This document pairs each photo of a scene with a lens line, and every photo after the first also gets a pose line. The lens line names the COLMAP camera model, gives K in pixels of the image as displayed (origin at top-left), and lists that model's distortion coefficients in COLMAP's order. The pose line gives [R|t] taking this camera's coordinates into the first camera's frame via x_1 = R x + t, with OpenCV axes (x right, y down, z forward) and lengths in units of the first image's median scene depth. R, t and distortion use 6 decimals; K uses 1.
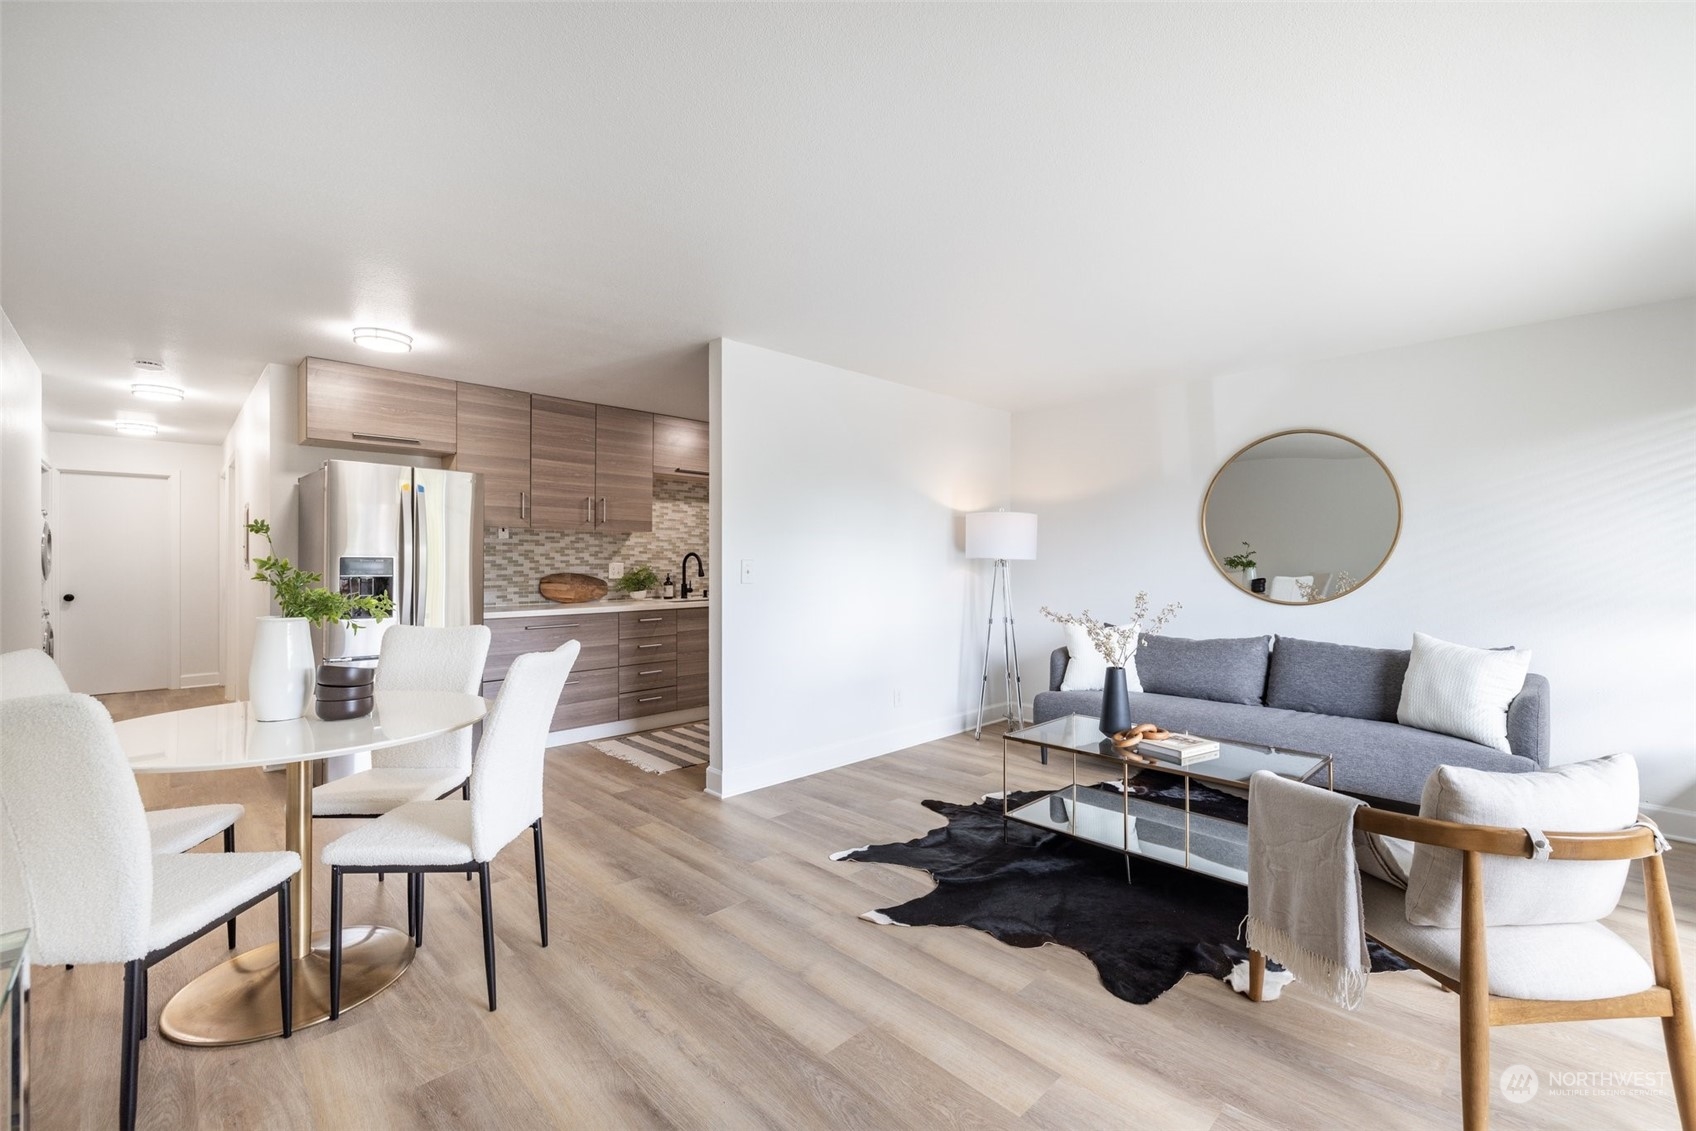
lens RADIAL K [[717.5, 0, 865.3], [0, 717.5, 560.4], [0, 0, 1]] dist [0.009477, -0.000399]
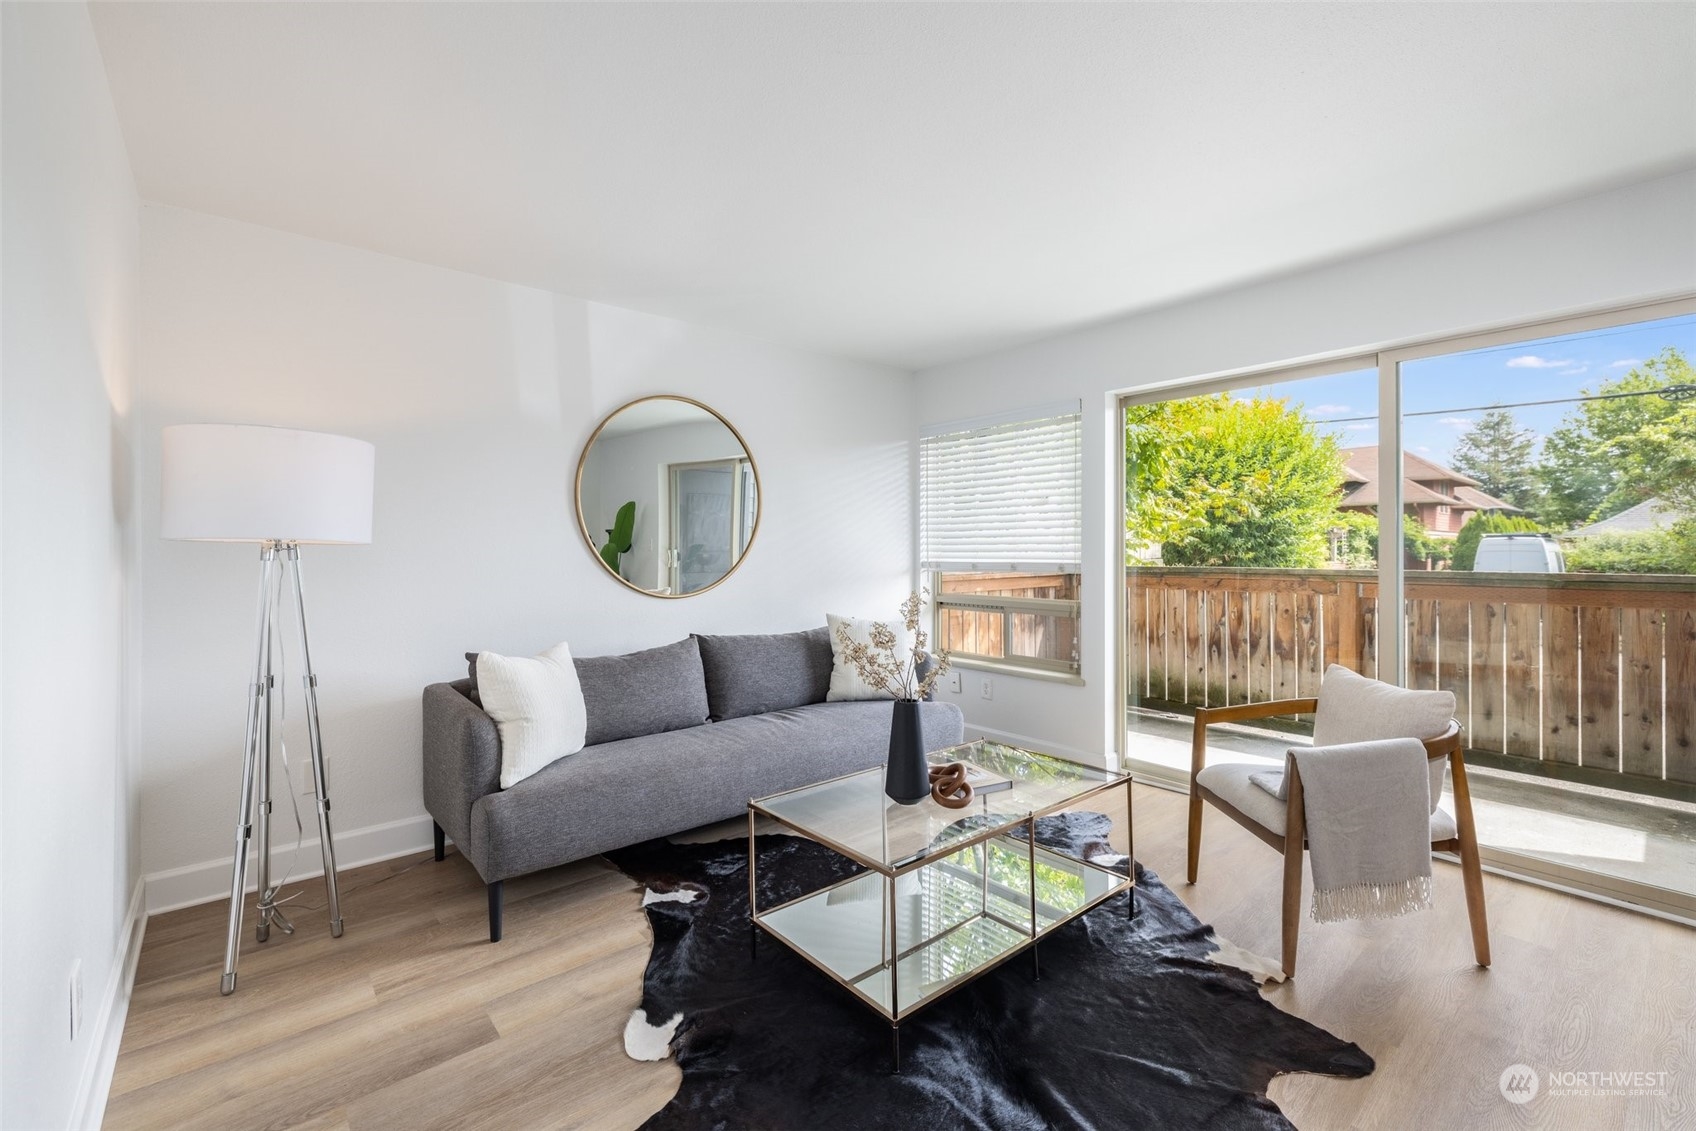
lens RADIAL K [[717.5, 0, 867.1], [0, 717.5, 549.1], [0, 0, 1]] dist [0.009477, -0.000399]
pose [[0.084803, -0.000388, 0.996398, -0.202993], [0.000814, 1.000000, 0.000320, 0.002614], [-0.996397, 0.000784, 0.084804, 0.580863]]
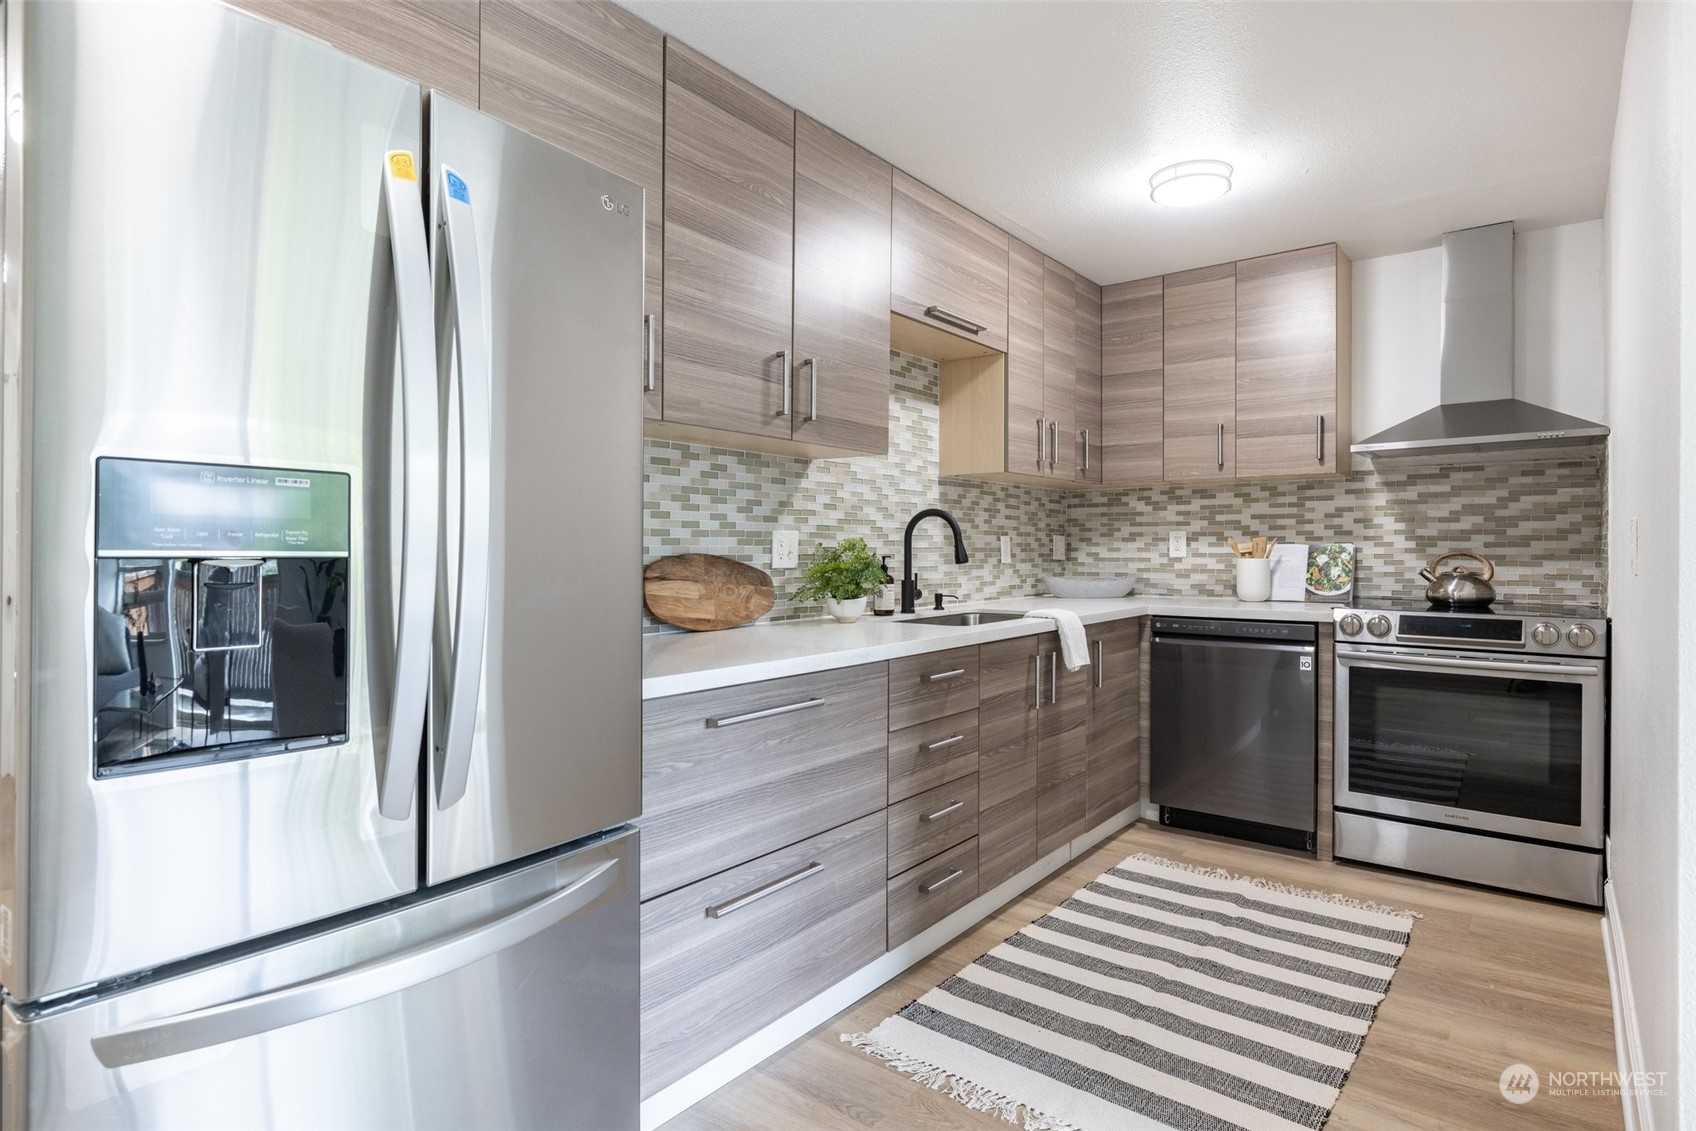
lens RADIAL K [[892.9, 0, 855.2], [0, 892.9, 548.6], [0, 0, 1]] dist [-0.003164, 0.000590]
pose [[0.994881, -0.000608, 0.101048, -0.381446], [0.000665, 1.000000, -0.000539, 0.015425], [-0.101048, 0.000604, 0.994881, 0.514278]]
